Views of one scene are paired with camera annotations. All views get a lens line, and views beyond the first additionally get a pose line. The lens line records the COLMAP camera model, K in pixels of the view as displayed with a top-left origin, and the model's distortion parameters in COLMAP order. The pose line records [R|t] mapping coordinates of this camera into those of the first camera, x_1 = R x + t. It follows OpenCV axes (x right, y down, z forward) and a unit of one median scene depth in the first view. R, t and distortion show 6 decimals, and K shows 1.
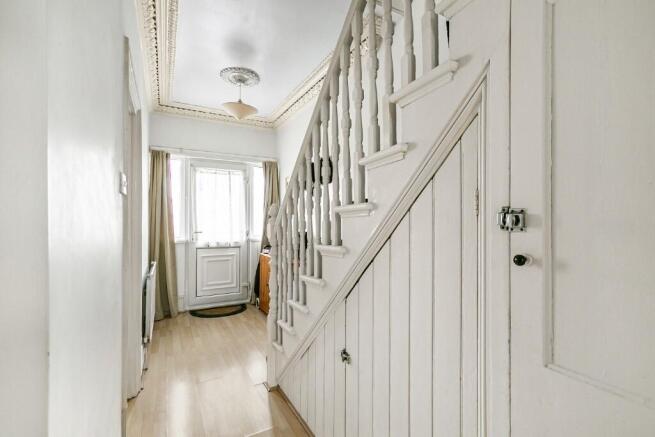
lens RADIAL K [[292.8, 0, 324.0], [0, 292.8, 222.6], [0, 0, 1]] dist [-0.019935, 0.018099]
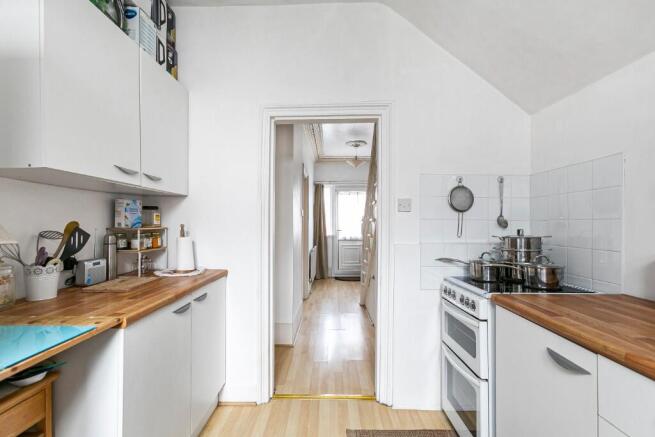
lens RADIAL K [[292.8, 0, 324.0], [0, 292.8, 222.6], [0, 0, 1]] dist [-0.019935, 0.018099]
pose [[0.865075, -0.002578, -0.501636, 0.343541], [-0.001516, 0.999969, -0.007754, 0.001560], [0.501640, 0.007468, 0.865044, -0.506203]]
